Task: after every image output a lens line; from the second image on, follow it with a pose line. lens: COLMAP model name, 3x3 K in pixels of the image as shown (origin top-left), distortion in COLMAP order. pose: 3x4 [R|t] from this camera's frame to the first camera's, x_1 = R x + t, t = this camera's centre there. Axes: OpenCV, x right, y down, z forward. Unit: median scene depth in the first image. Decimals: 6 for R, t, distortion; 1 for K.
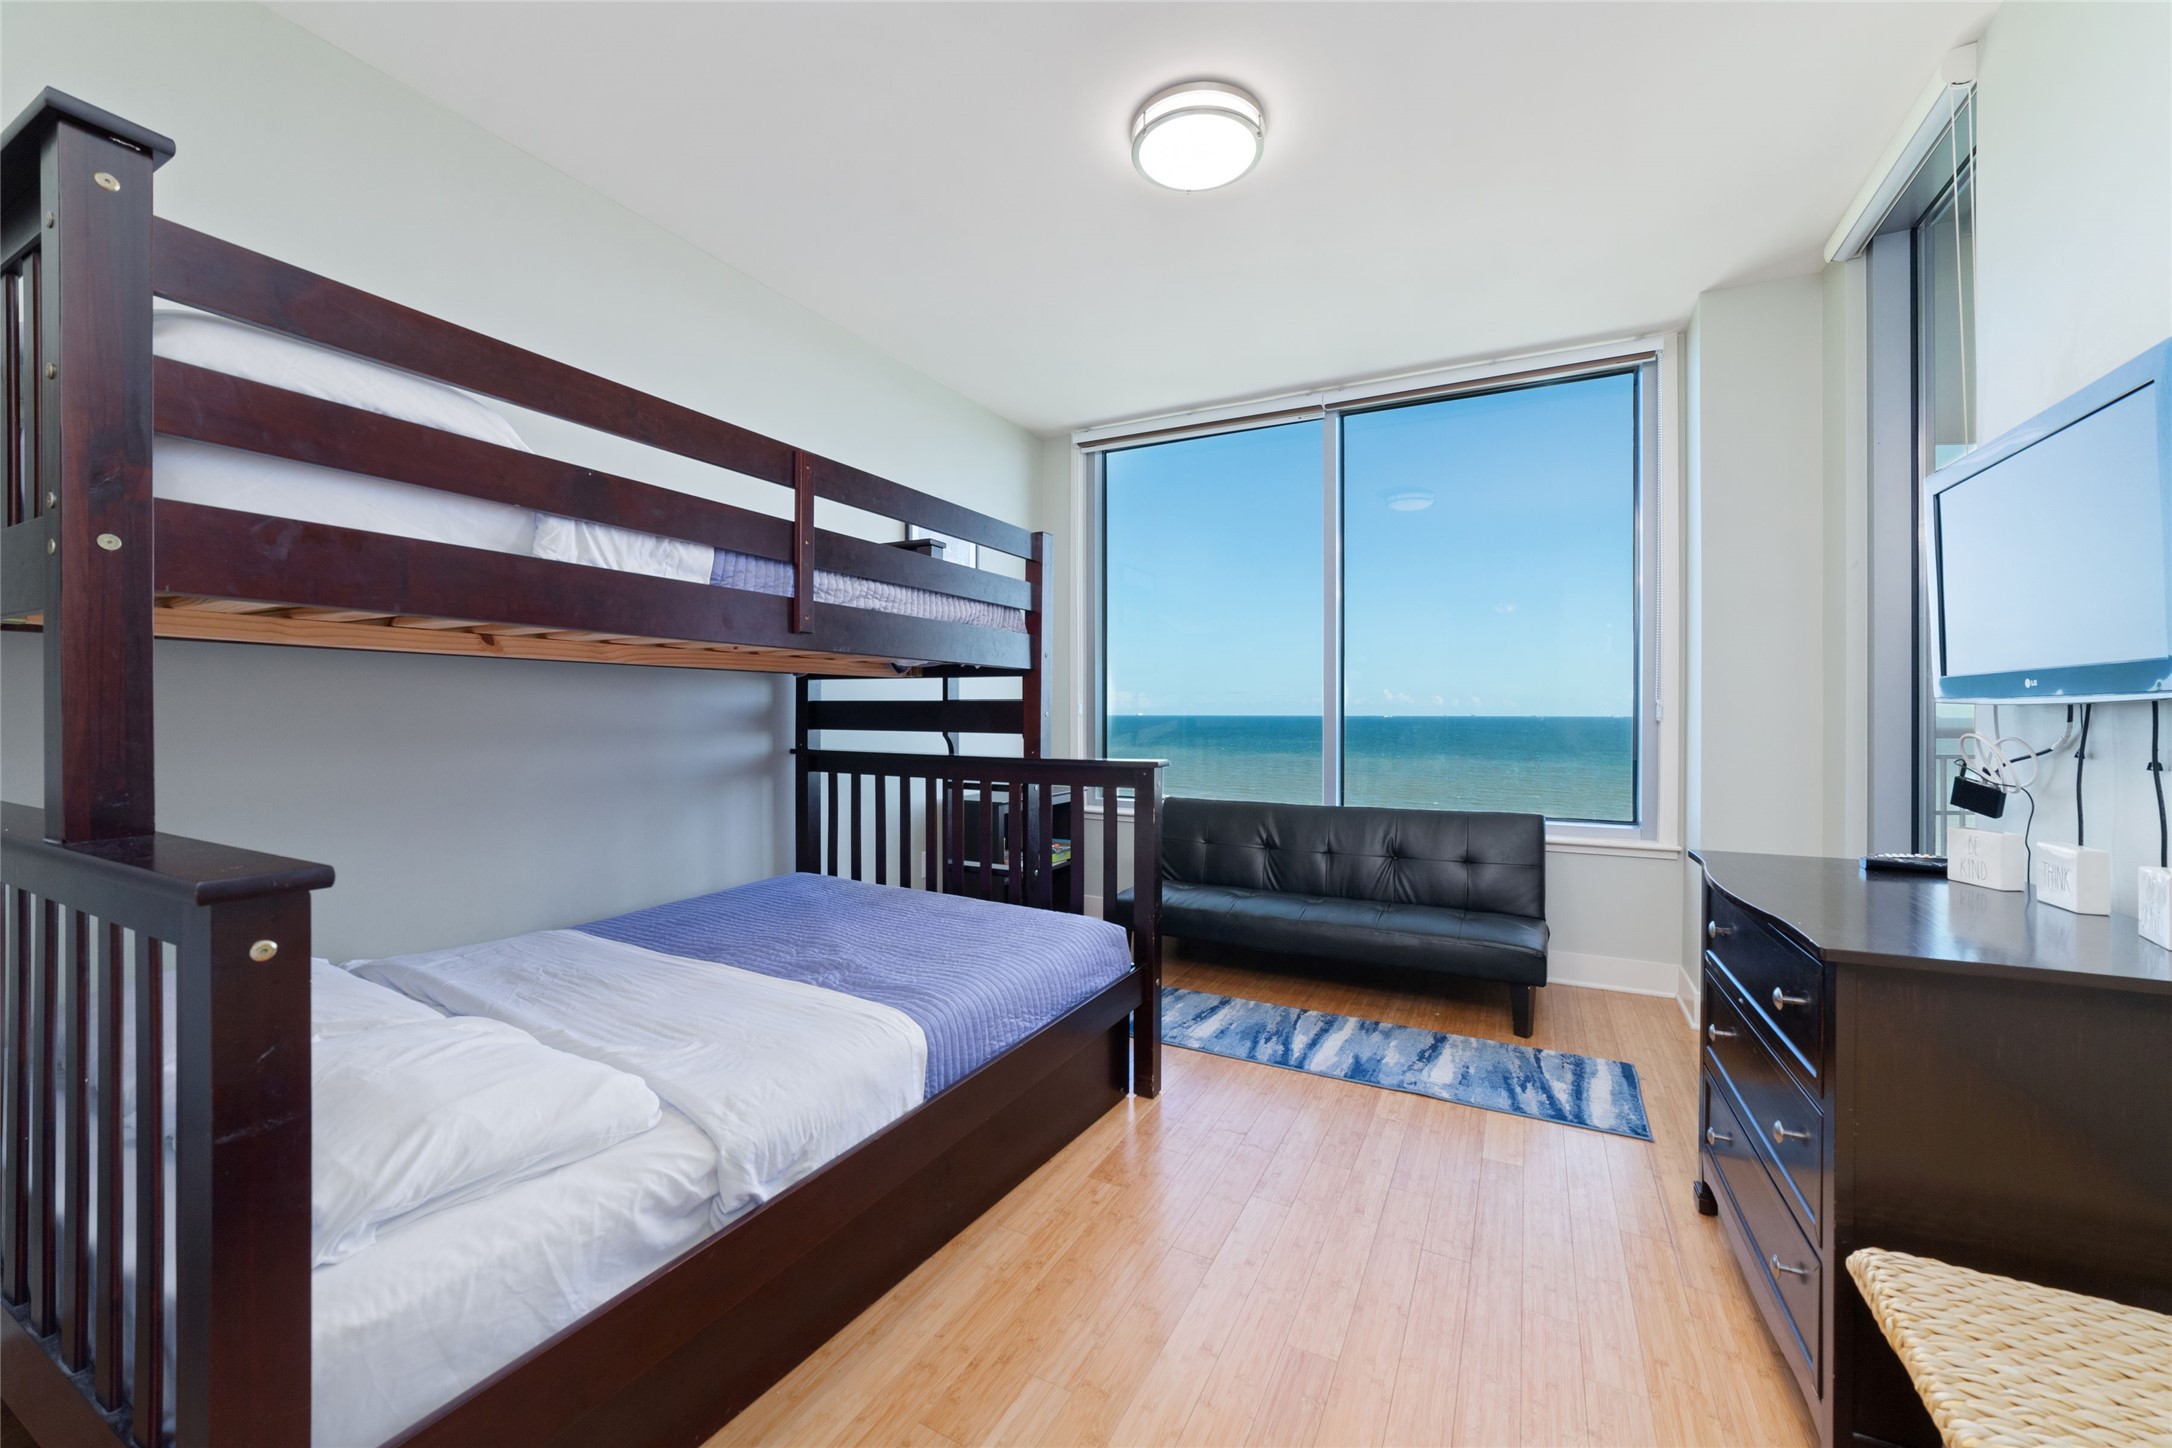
lens RADIAL K [[834.5, 0, 1079.3], [0, 834.5, 711.0], [0, 0, 1]] dist [-0.012907, 0.006354]
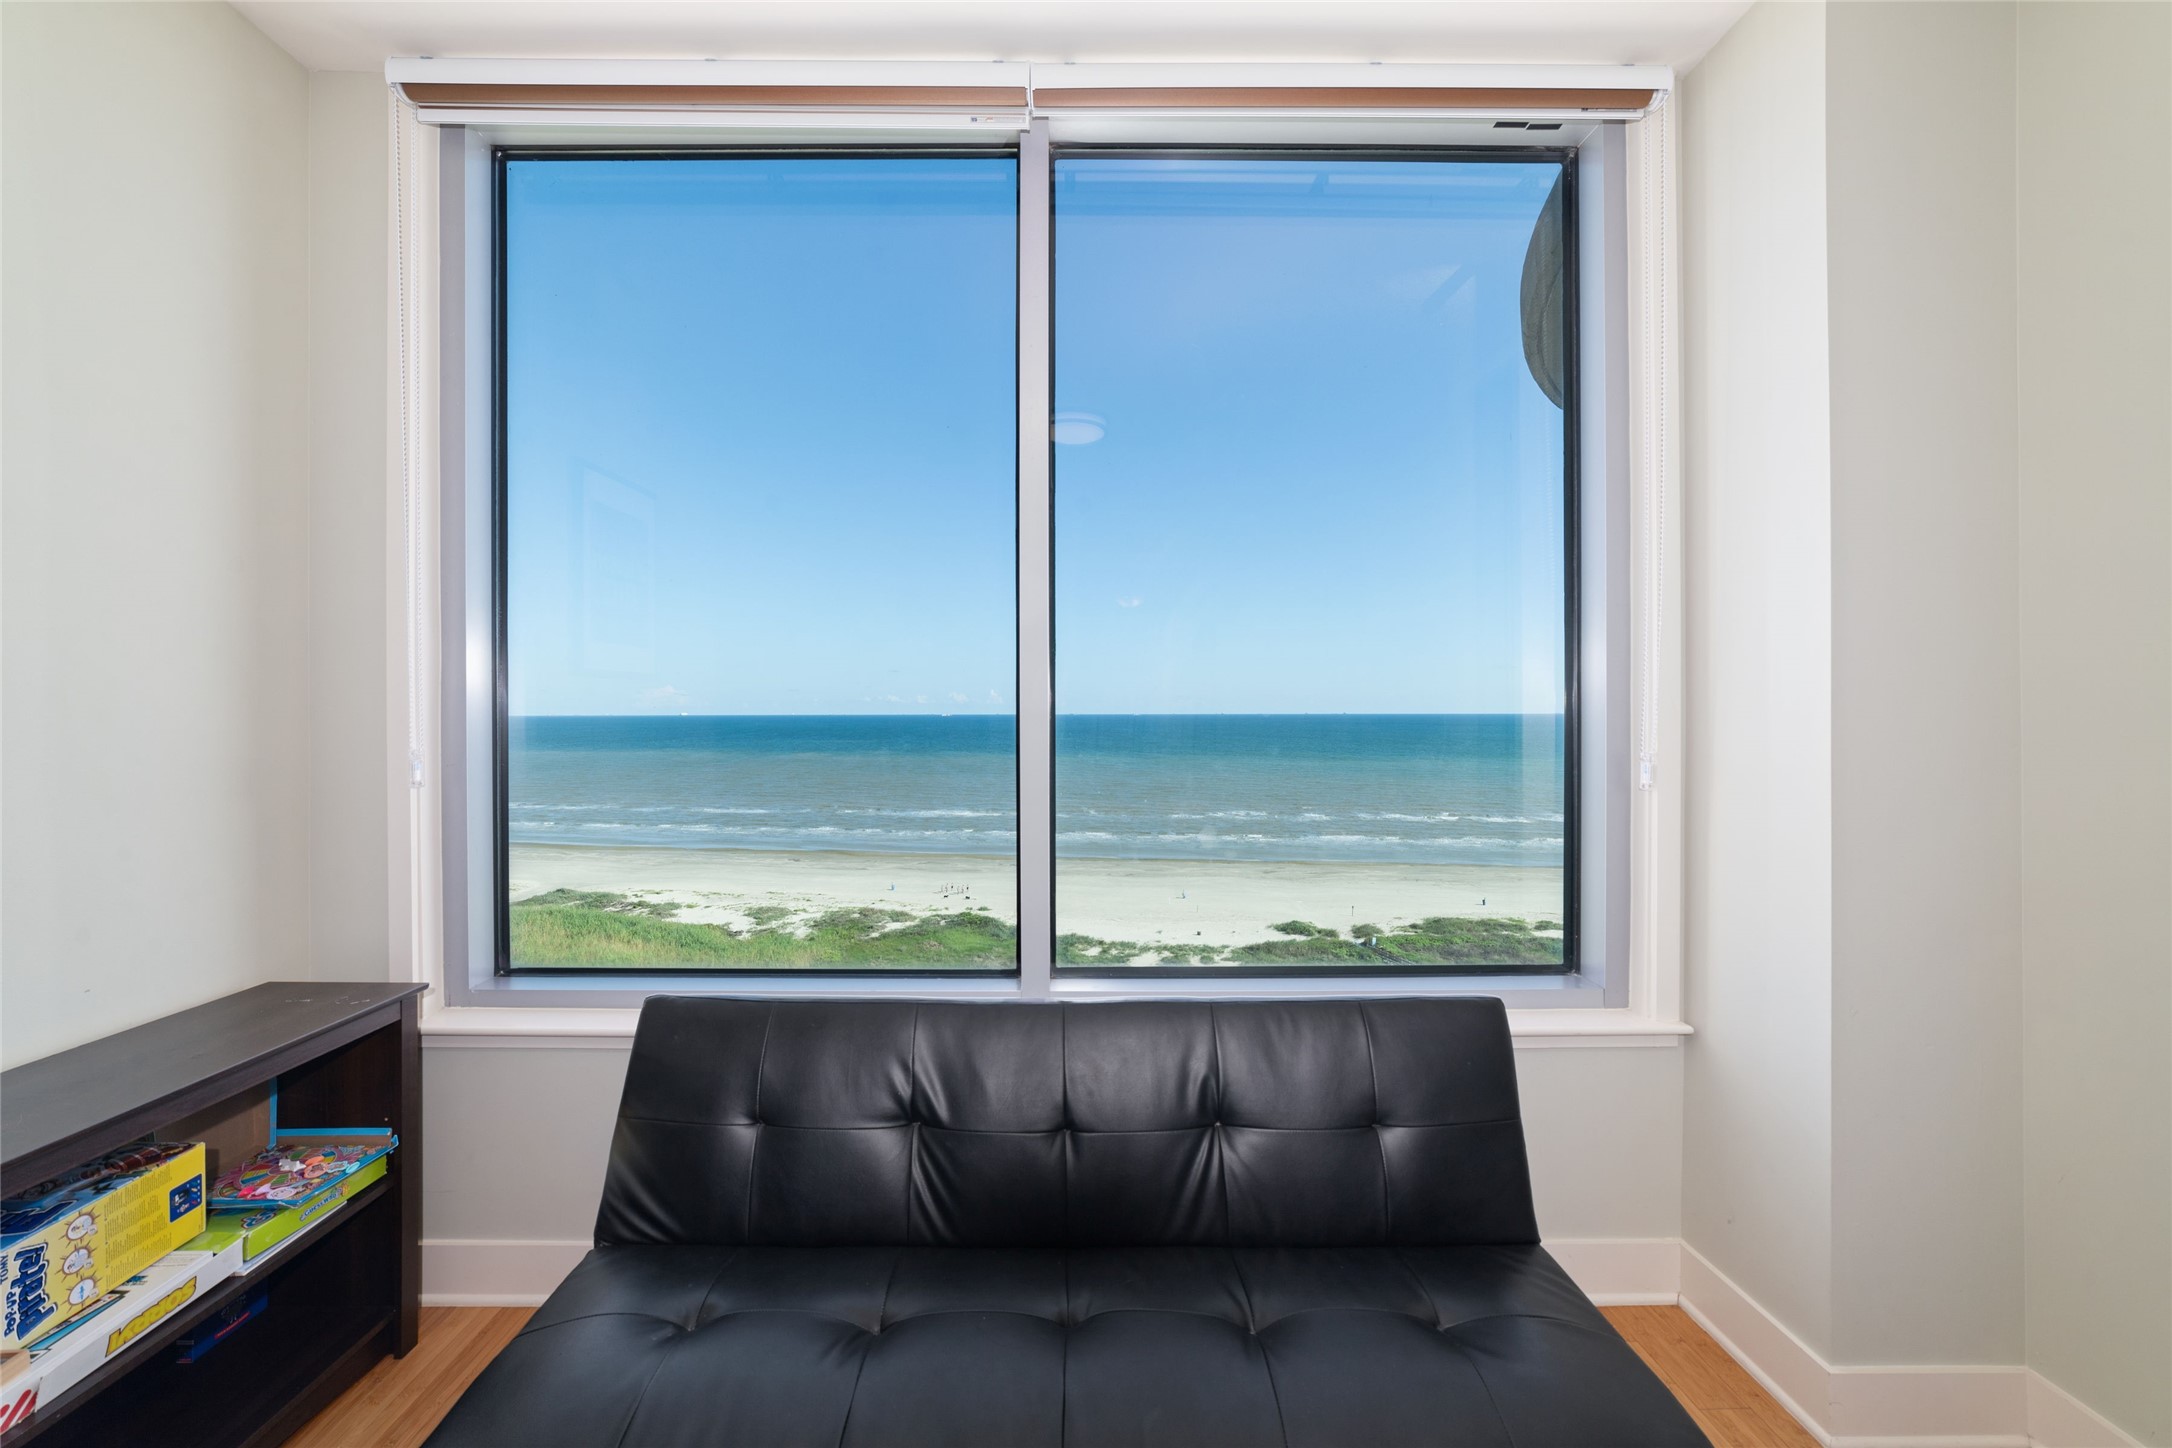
lens RADIAL K [[834.5, 0, 1102.9], [0, 834.5, 729.5], [0, 0, 1]] dist [-0.012907, 0.006354]
pose [[0.868067, -0.014672, 0.496230, 0.154796], [-0.000873, 0.999517, 0.031080, -0.056348], [-0.496446, -0.027413, 0.867635, 0.878129]]
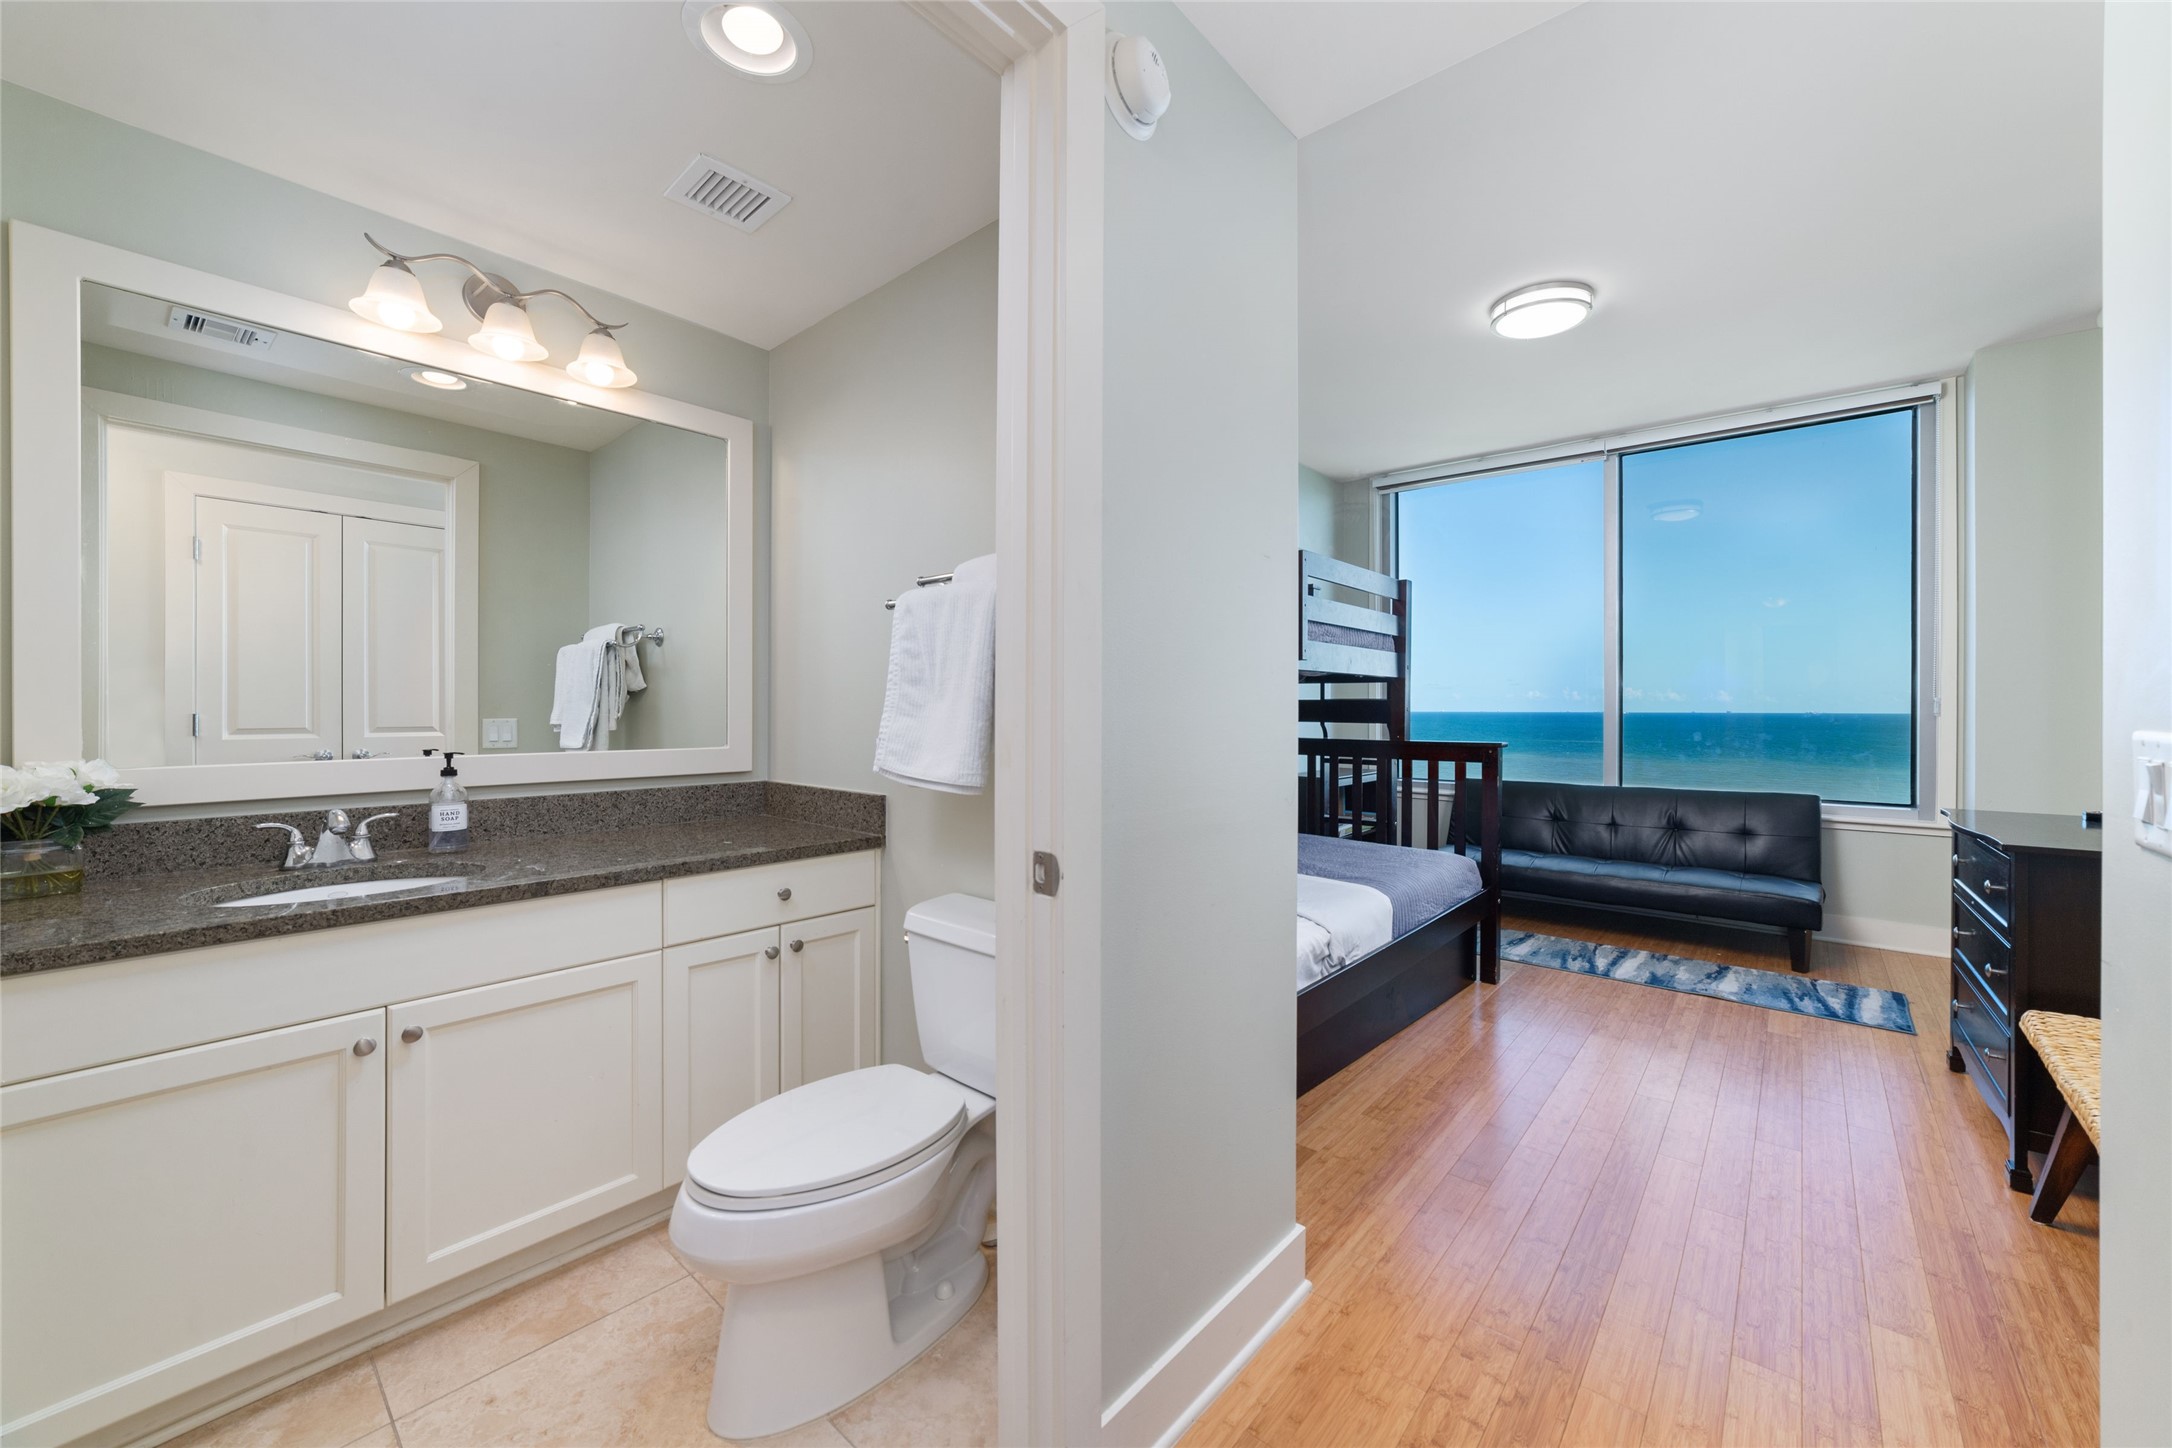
lens RADIAL K [[834.5, 0, 1090.8], [0, 834.5, 705.8], [0, 0, 1]] dist [-0.012907, 0.006354]
pose [[0.977372, -0.000066, -0.211529, -0.258685], [-0.000134, 1.000000, -0.000928, -0.001422], [0.211529, 0.000936, 0.977371, -0.470248]]
